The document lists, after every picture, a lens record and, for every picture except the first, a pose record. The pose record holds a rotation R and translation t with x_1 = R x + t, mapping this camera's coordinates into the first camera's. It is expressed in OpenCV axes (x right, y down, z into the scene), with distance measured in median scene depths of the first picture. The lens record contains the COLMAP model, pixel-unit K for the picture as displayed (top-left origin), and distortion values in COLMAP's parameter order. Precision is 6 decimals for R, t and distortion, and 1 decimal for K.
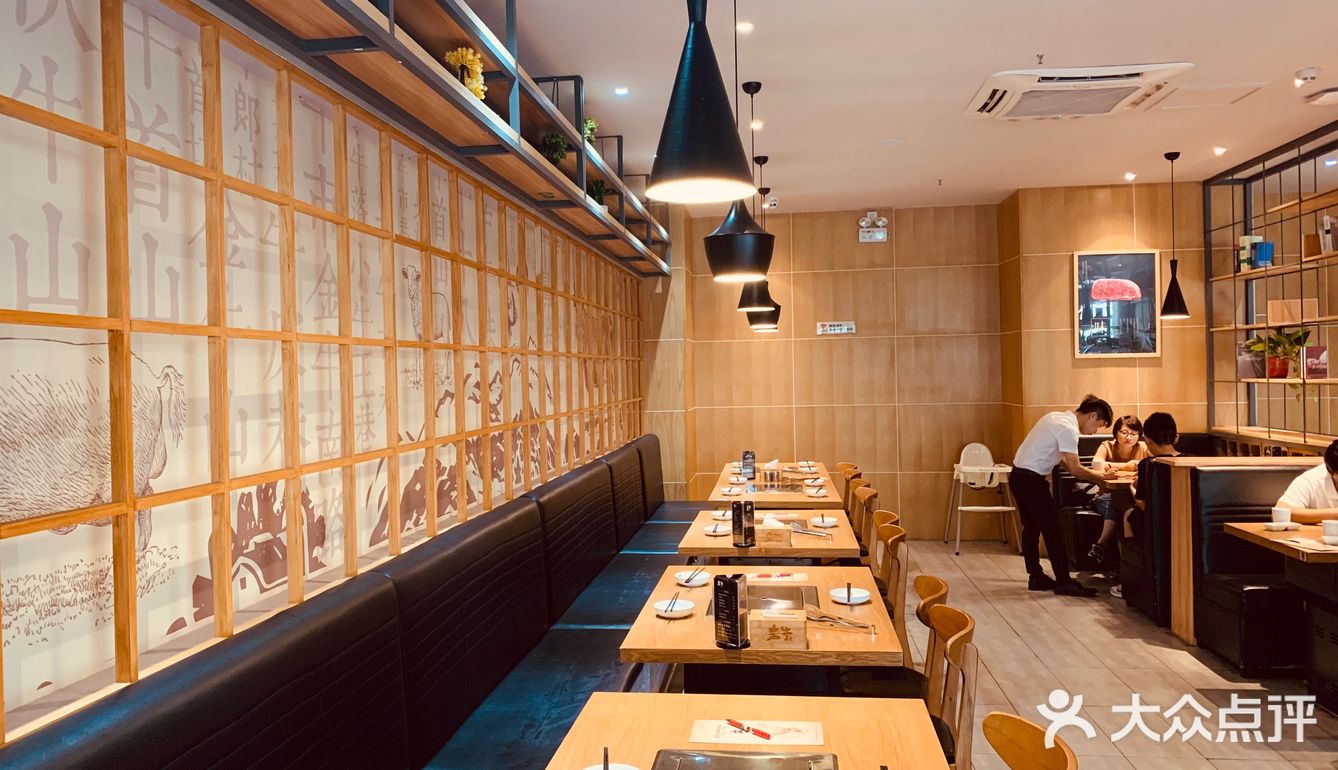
lens RADIAL K [[999.0, 0, 669.0], [0, 999.0, 385.0], [0, 0, 1]] dist [-0.006687, 0.001132]
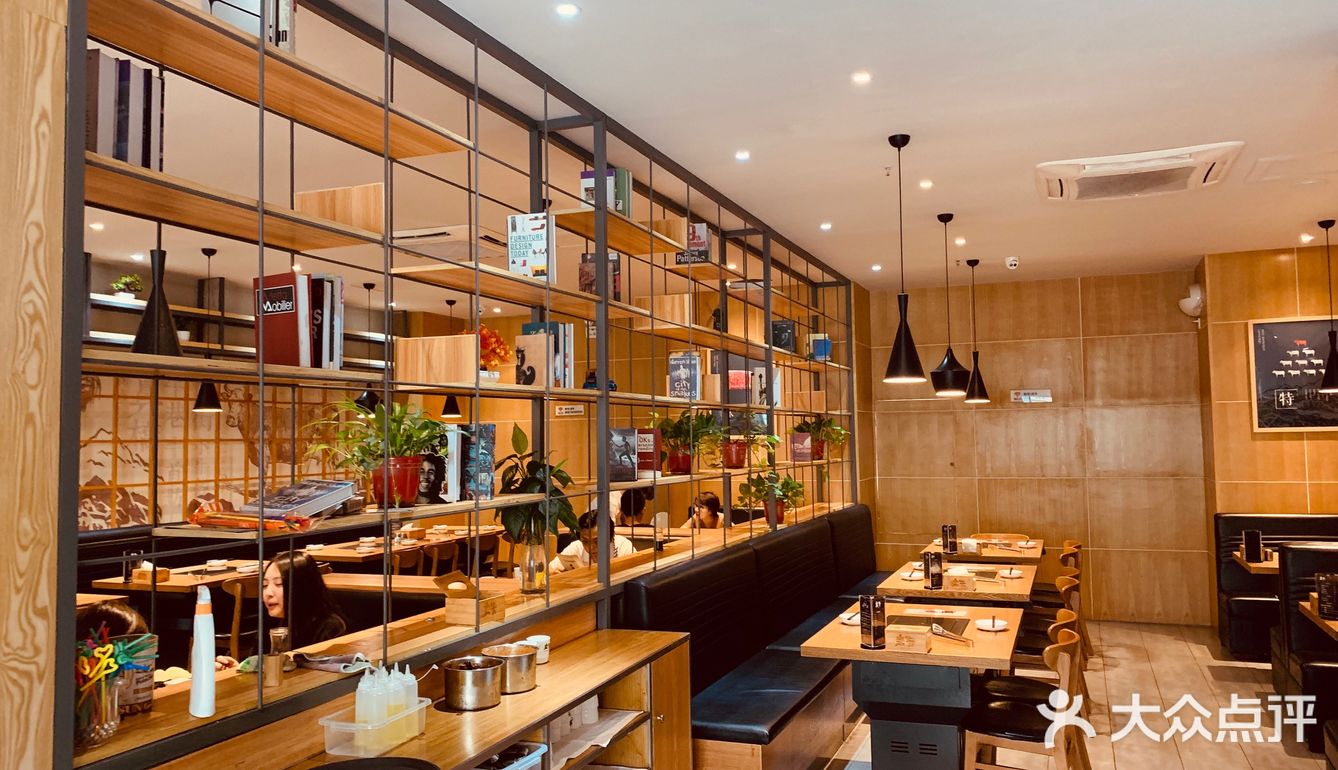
lens RADIAL K [[999.0, 0, 669.0], [0, 999.0, 385.0], [0, 0, 1]] dist [-0.006687, 0.001132]
pose [[0.733950, -0.026267, -0.678695, 0.642207], [-0.005749, 0.998976, -0.044879, -0.020103], [0.679179, 0.036841, 0.733047, -0.061387]]
